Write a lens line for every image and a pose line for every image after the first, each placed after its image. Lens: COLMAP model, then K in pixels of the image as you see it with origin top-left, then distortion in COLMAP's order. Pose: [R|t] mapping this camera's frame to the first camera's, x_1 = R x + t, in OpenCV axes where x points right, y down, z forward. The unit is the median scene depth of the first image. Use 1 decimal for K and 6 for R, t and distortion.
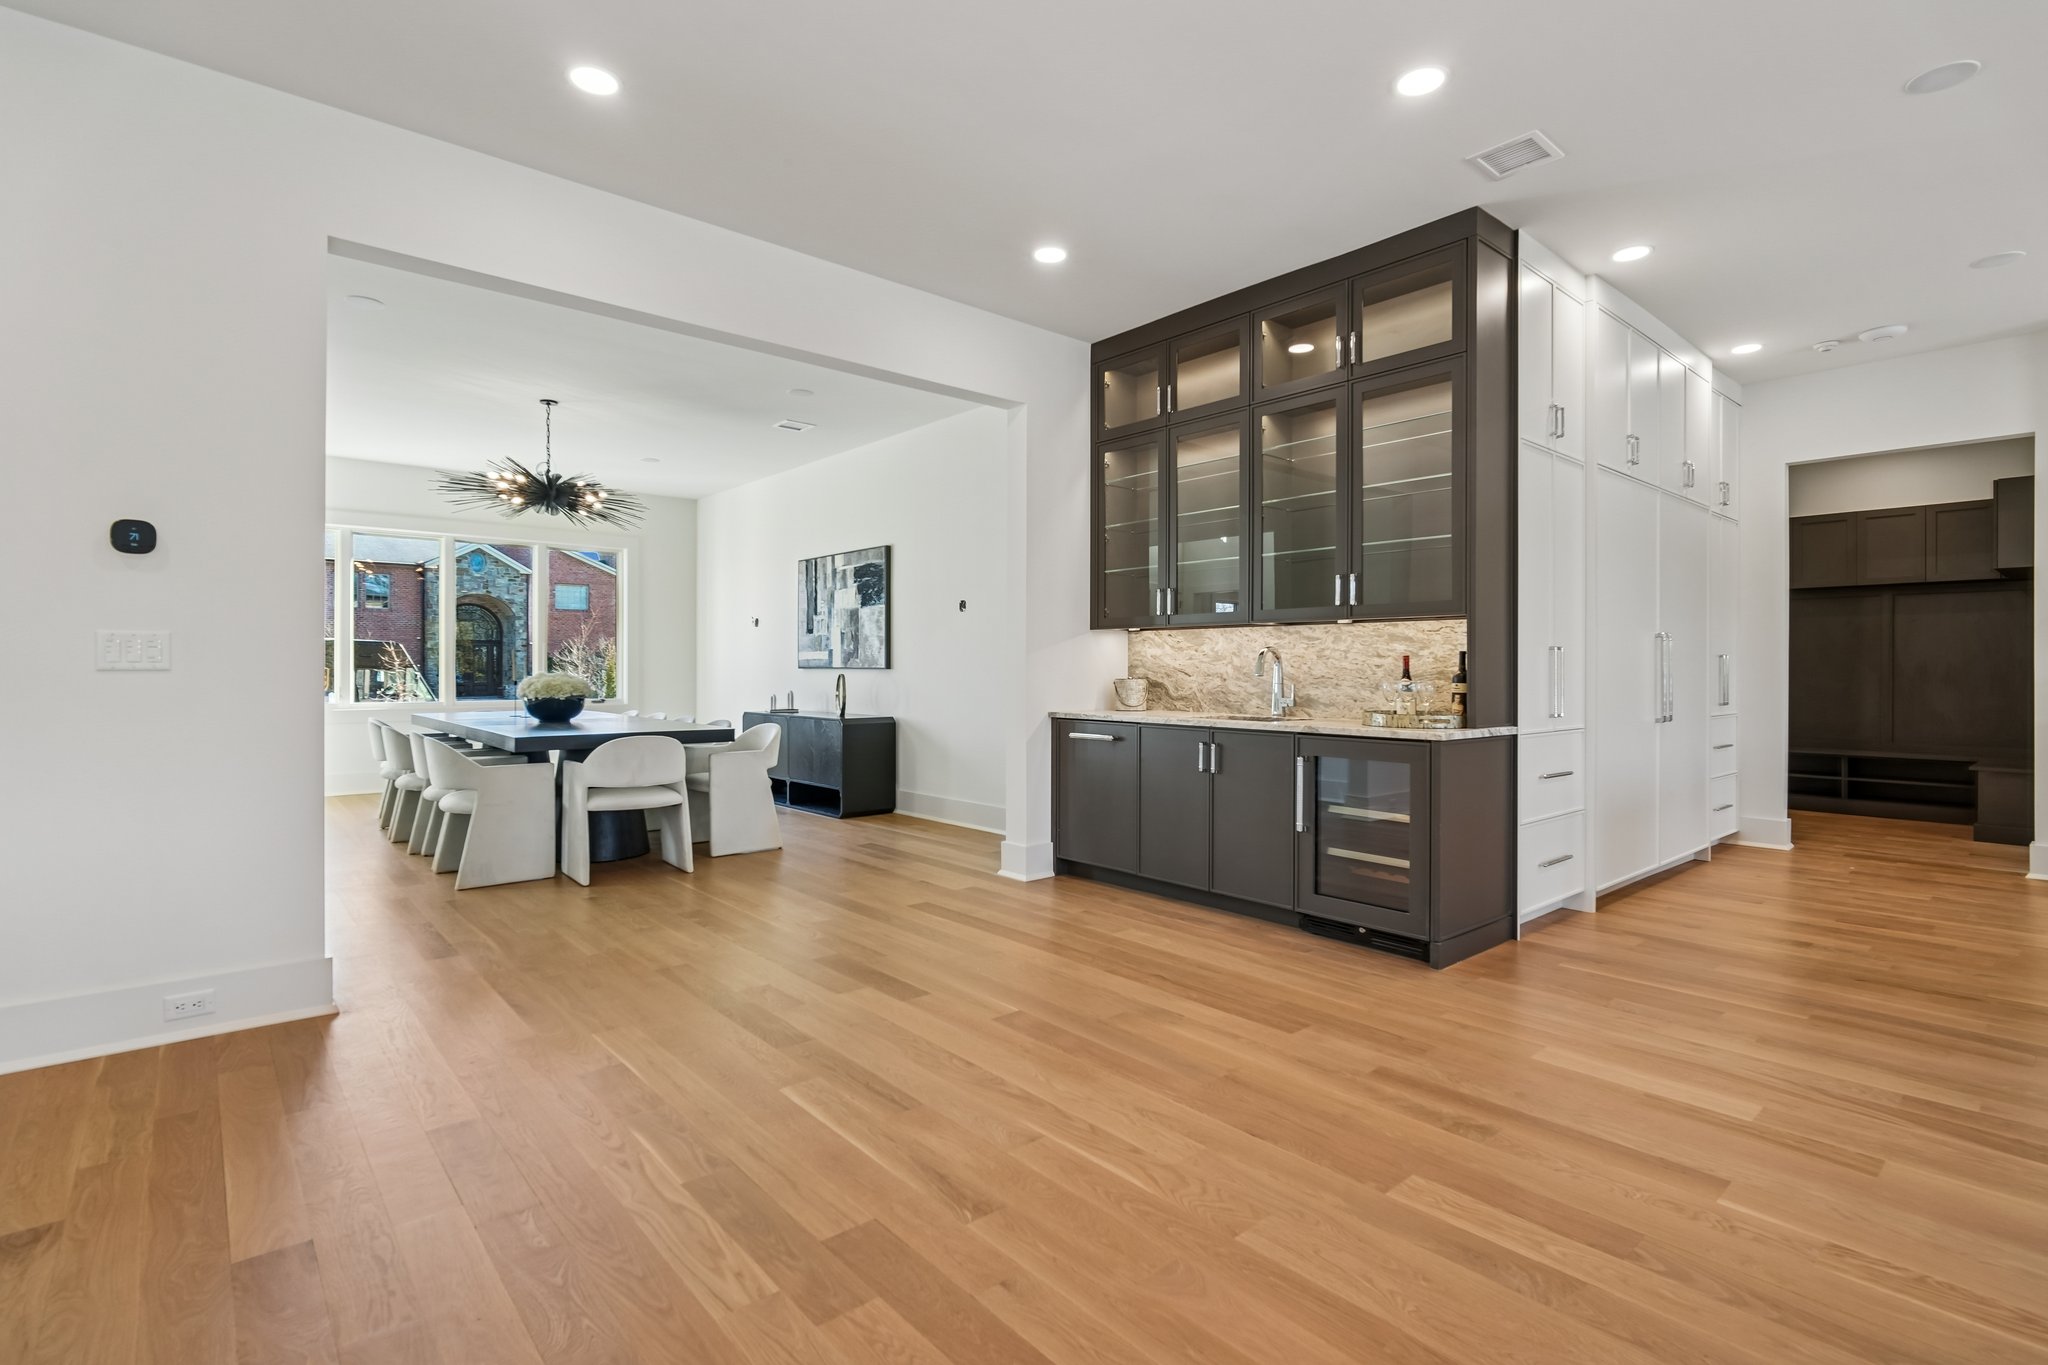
lens RADIAL K [[973.3, 0, 1024.4], [0, 973.3, 677.2], [0, 0, 1]] dist [-0.001590, -0.000413]
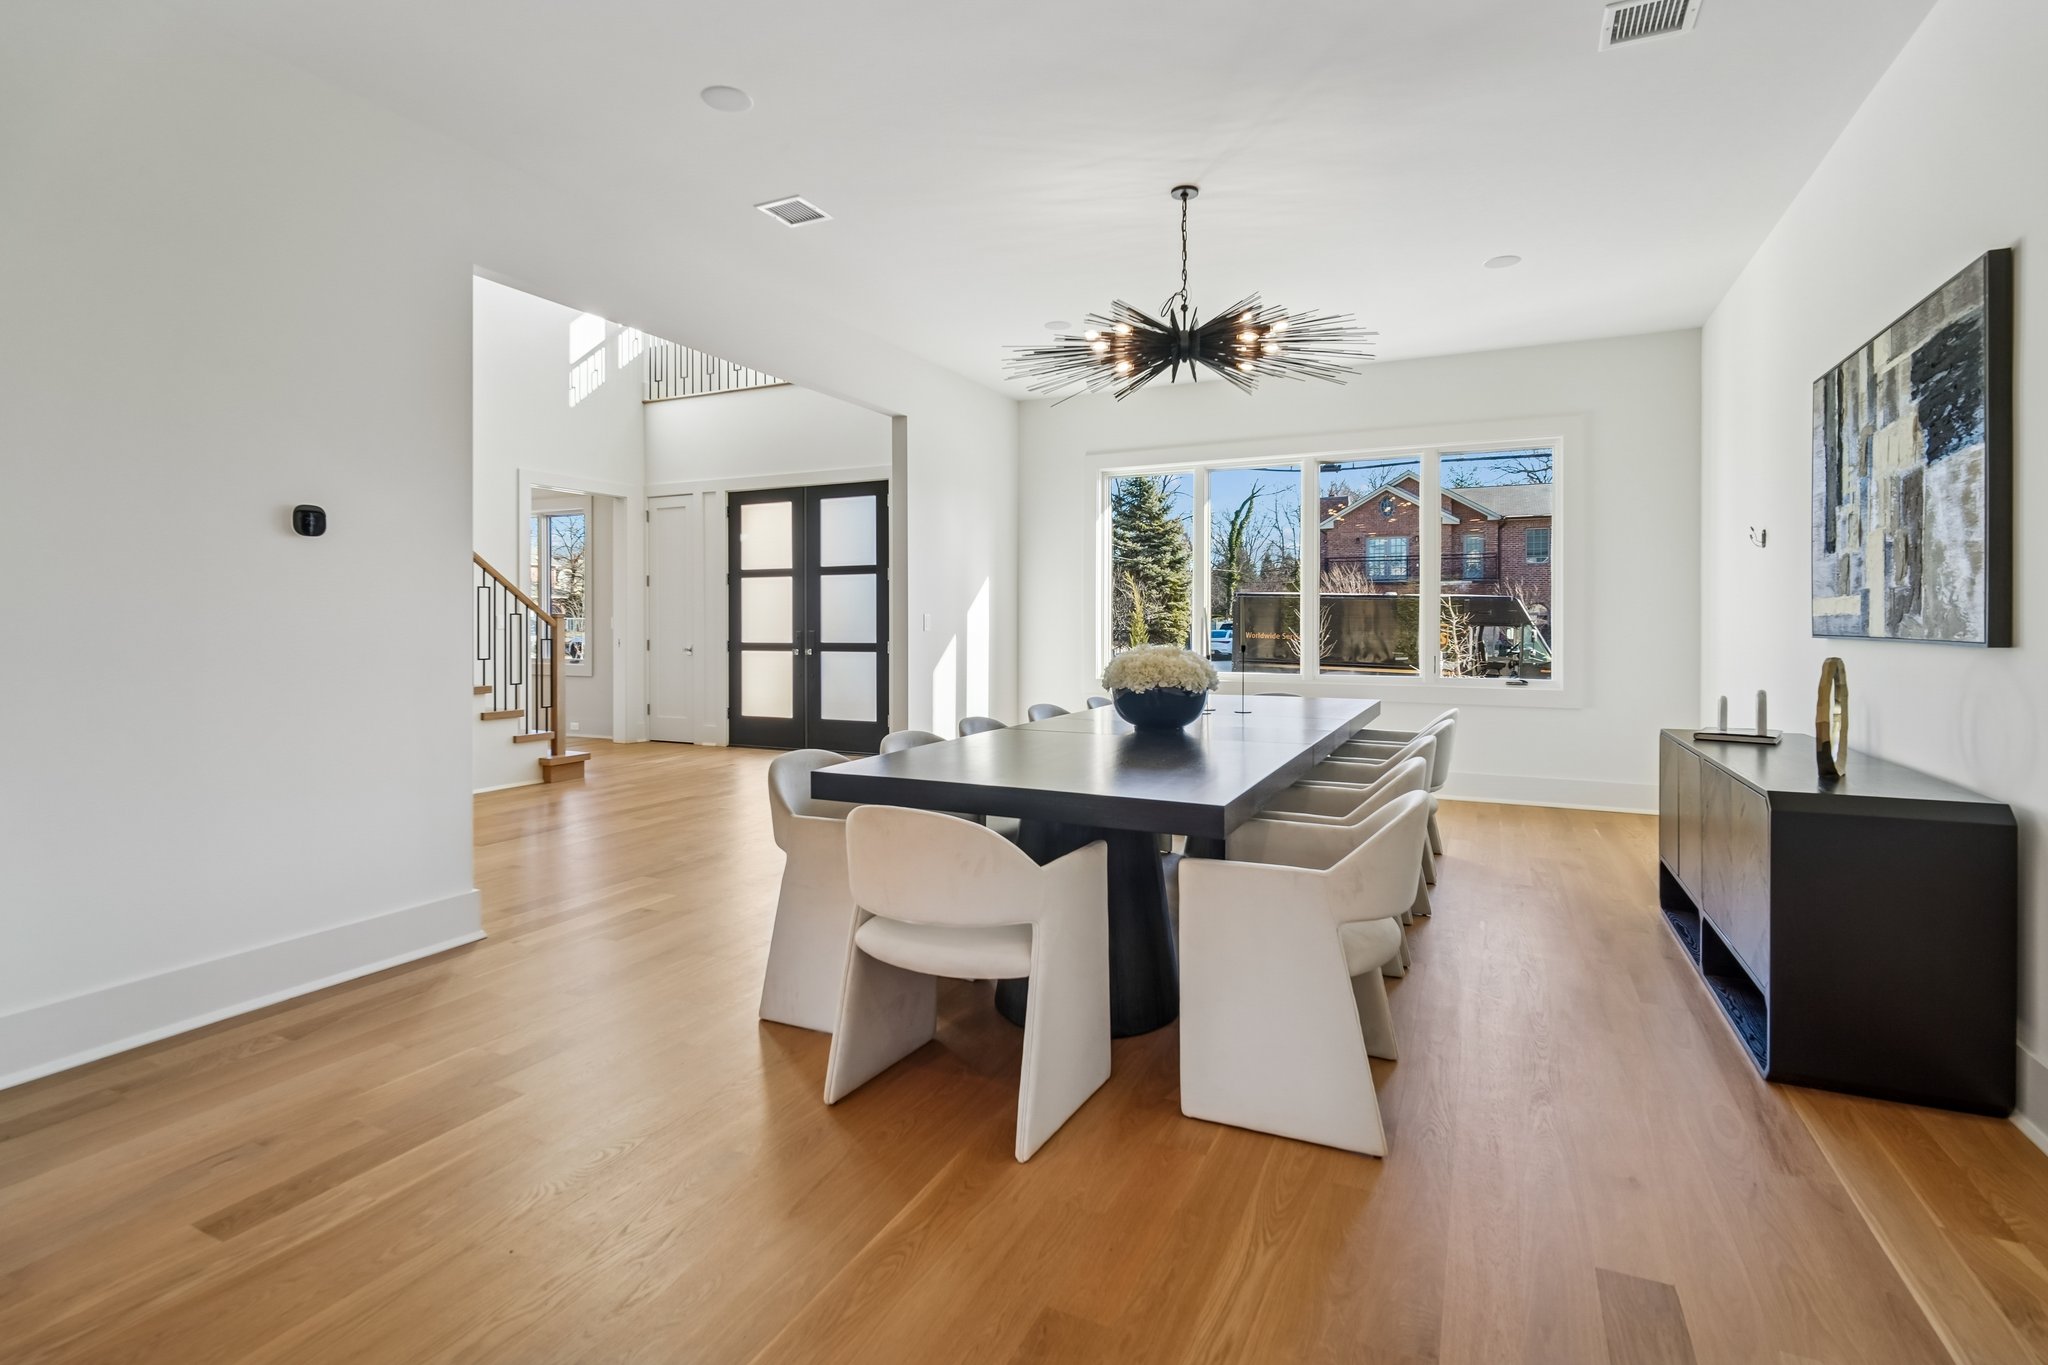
lens RADIAL K [[973.3, 0, 1044.4], [0, 973.3, 633.4], [0, 0, 1]] dist [-0.001590, -0.000413]
pose [[0.416200, 0.005641, -0.909255, 0.015182], [-0.002292, 0.999984, 0.005154, -0.012982], [0.909270, -0.000061, 0.416207, 0.566242]]
